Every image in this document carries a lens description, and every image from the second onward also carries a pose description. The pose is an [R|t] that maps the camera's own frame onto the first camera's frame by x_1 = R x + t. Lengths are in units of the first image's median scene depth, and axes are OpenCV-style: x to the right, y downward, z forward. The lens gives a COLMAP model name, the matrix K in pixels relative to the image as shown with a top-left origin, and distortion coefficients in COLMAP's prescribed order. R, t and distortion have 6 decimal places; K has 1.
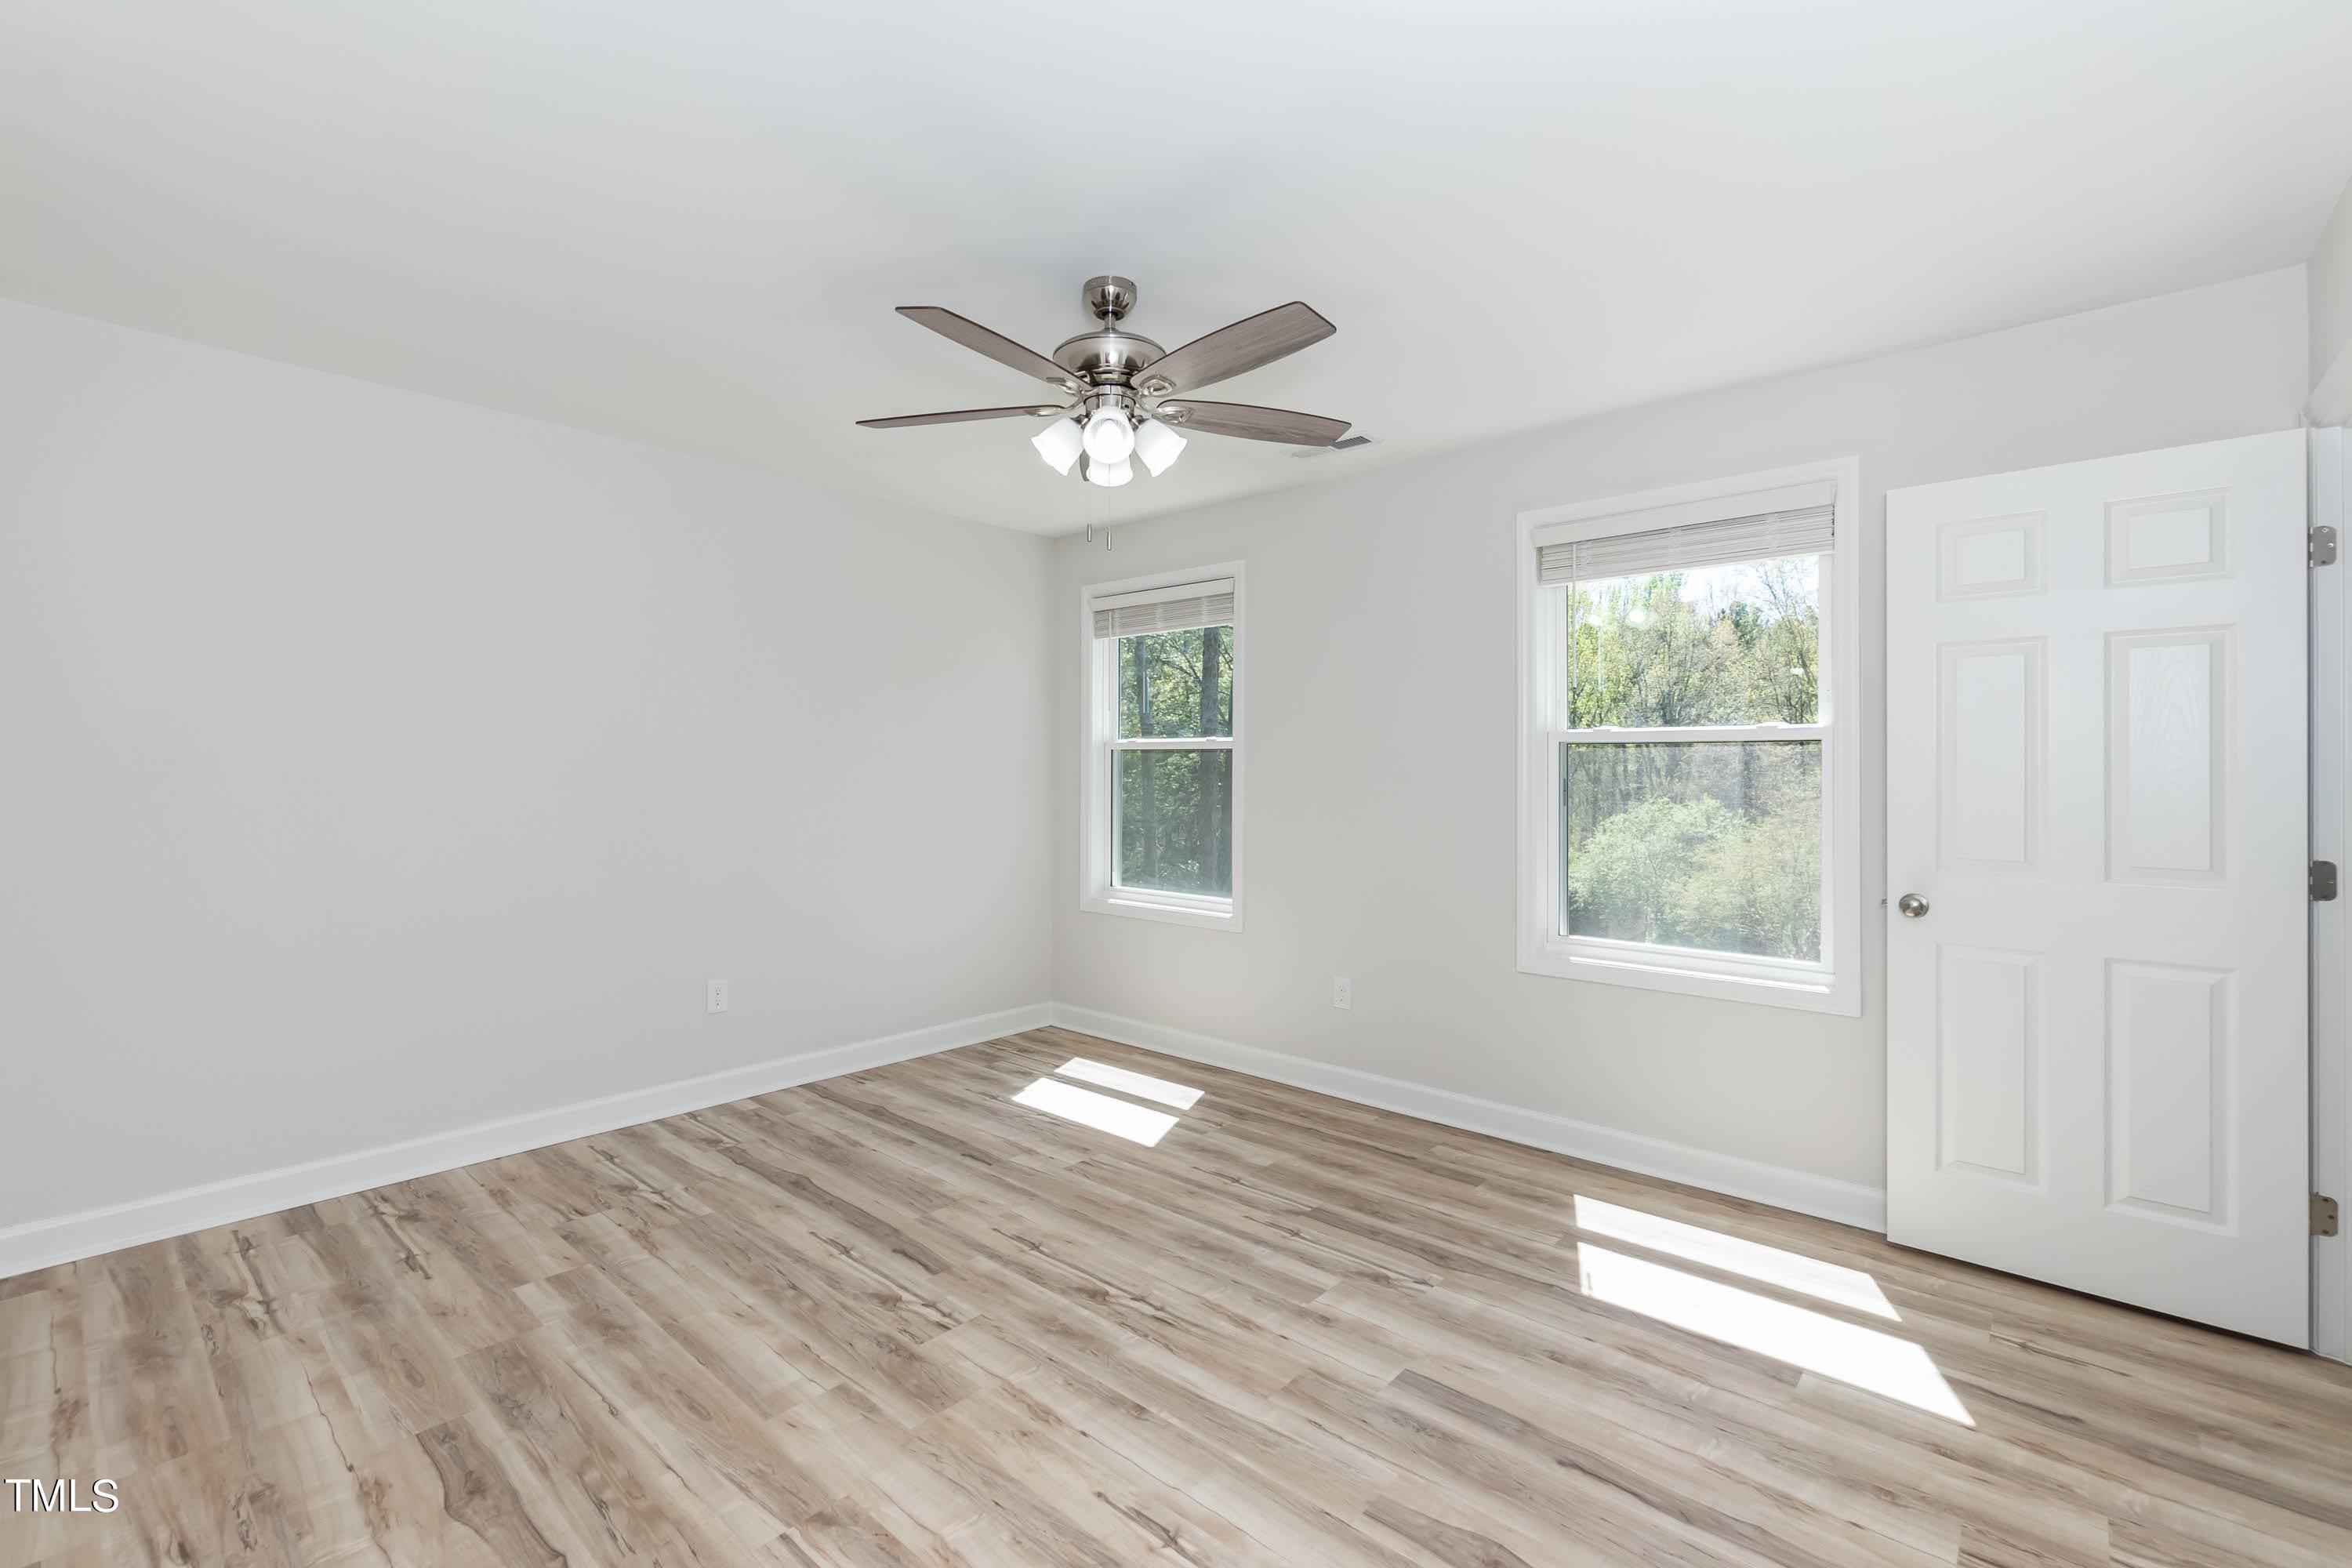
lens RADIAL K [[1011.2, 0, 1173.6], [0, 1011.2, 772.4], [0, 0, 1]] dist [0.000258, -0.000032]
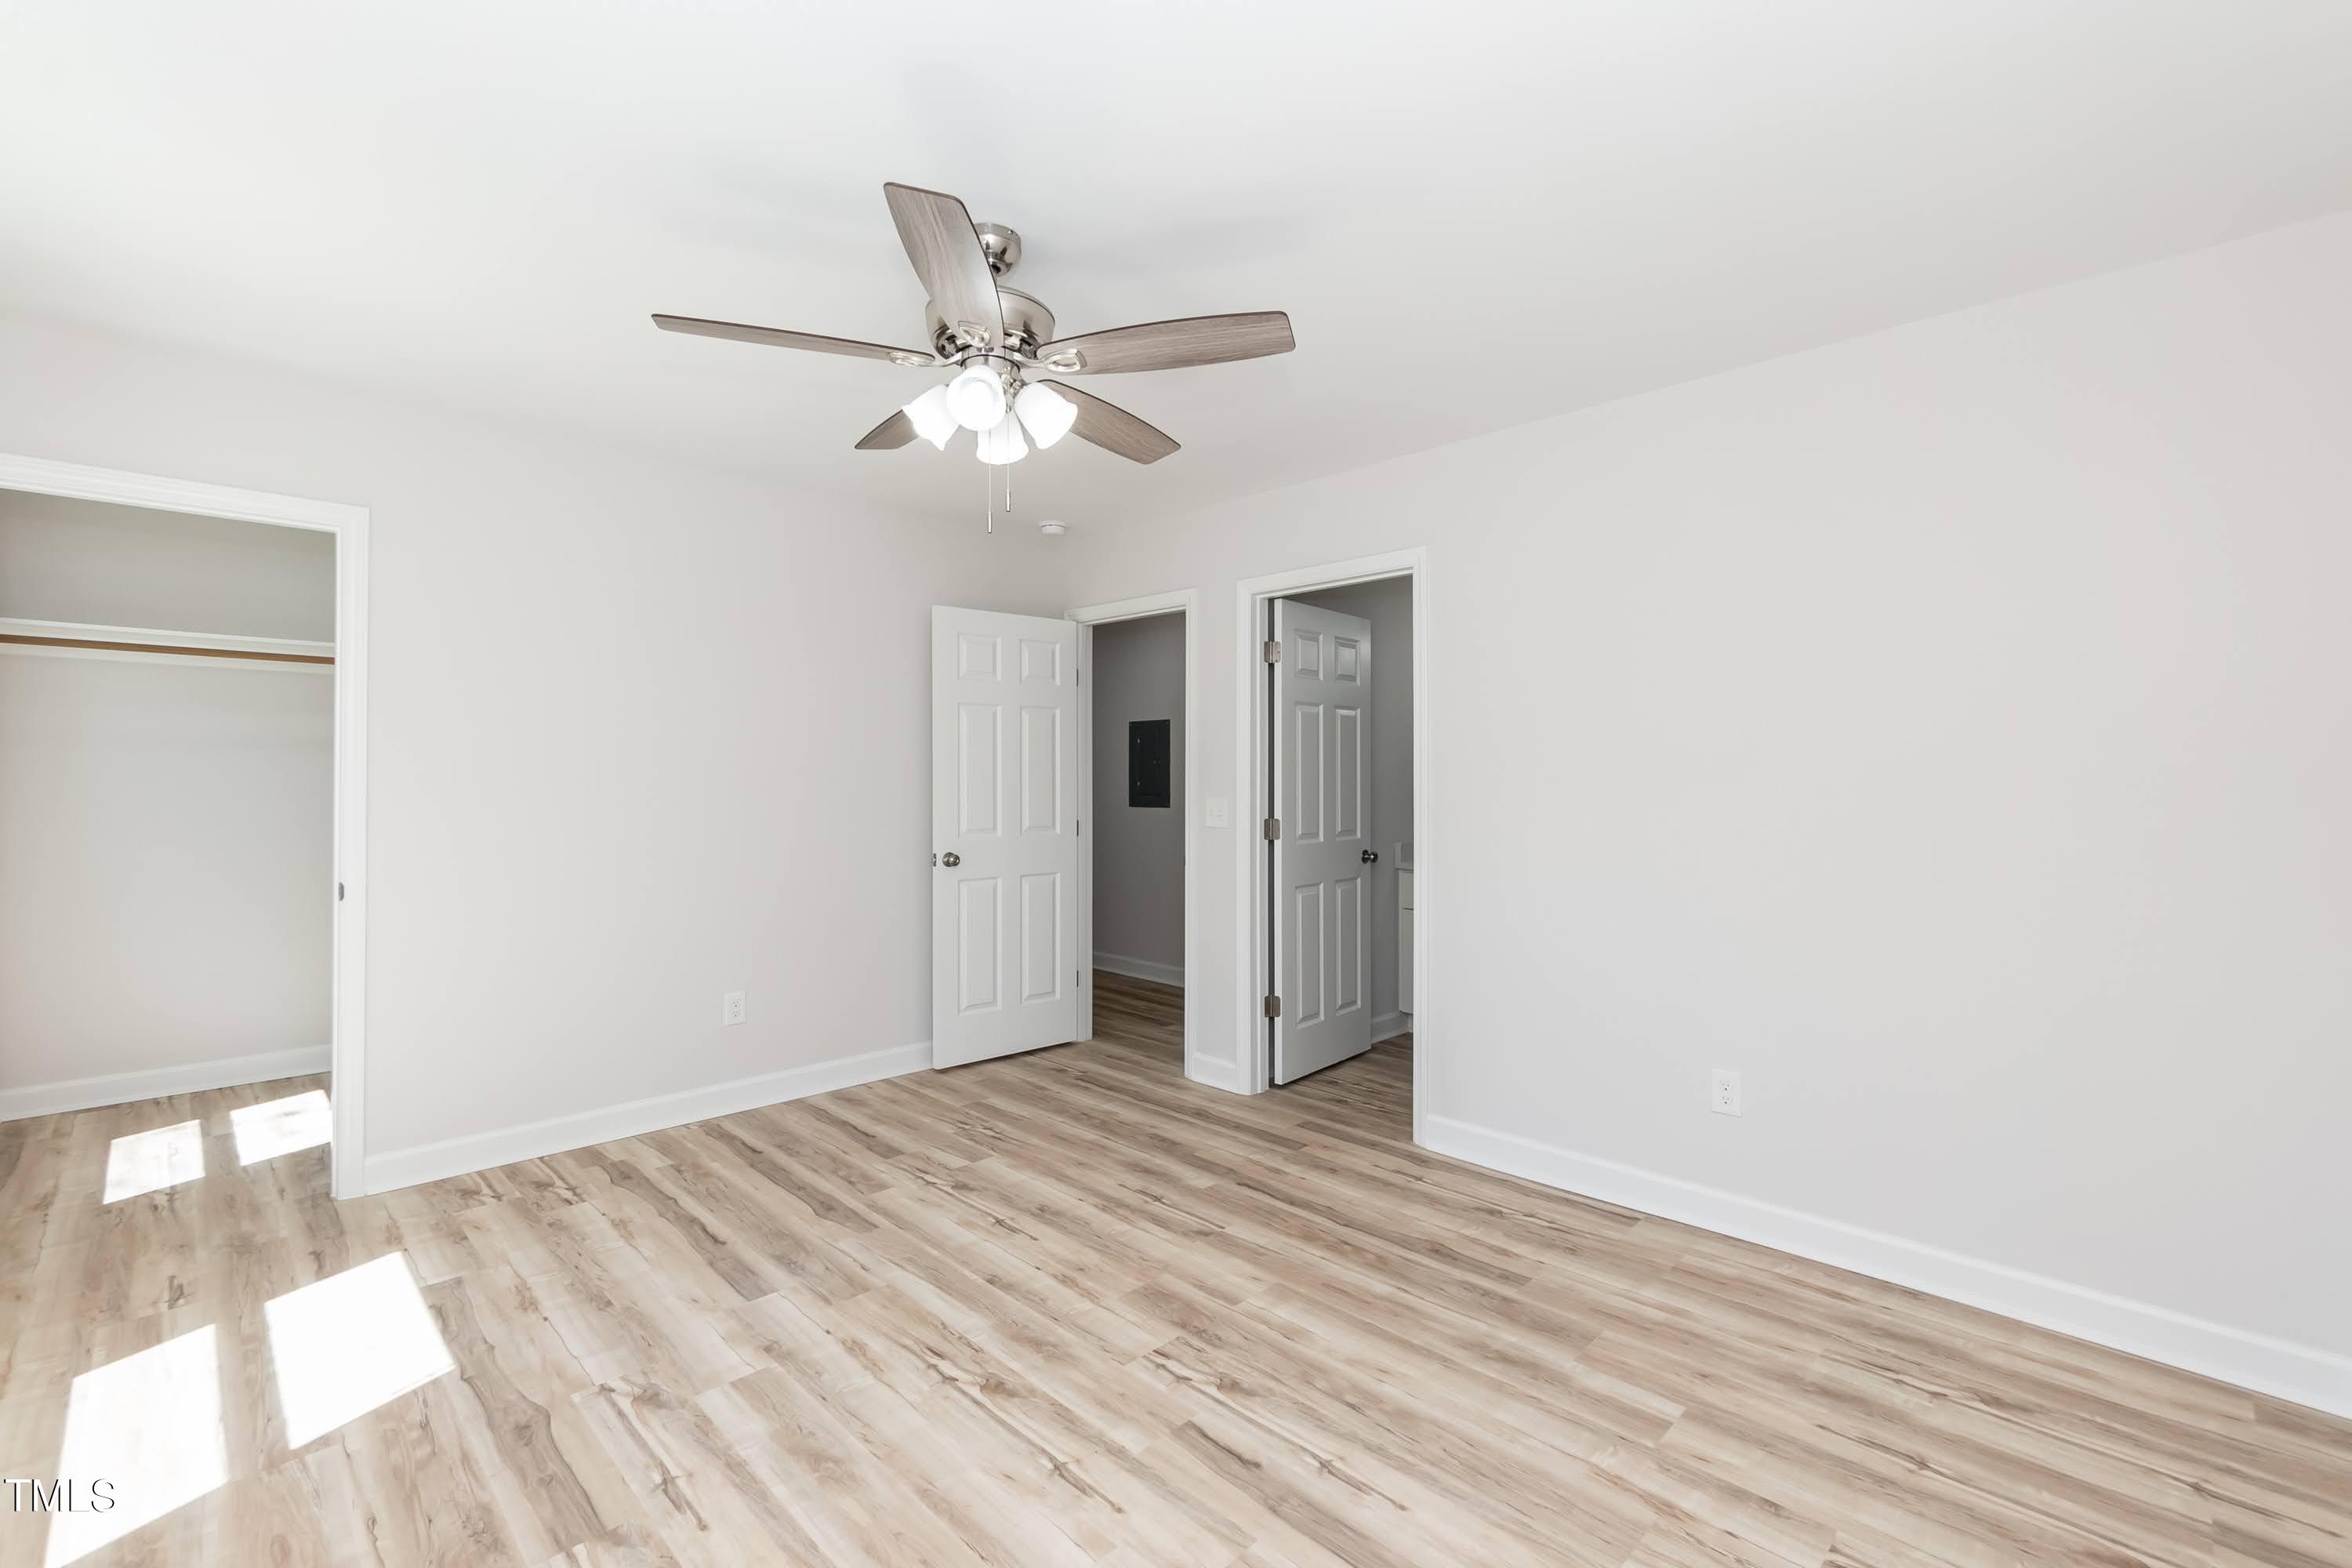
lens RADIAL K [[1011.2, 0, 1178.2], [0, 1011.2, 778.1], [0, 0, 1]] dist [0.000258, -0.000032]
pose [[-0.997753, -0.006471, 0.066692, -0.300216], [-0.006085, 0.999963, 0.005999, -0.011424], [-0.066729, 0.005580, -0.997756, 1.933248]]
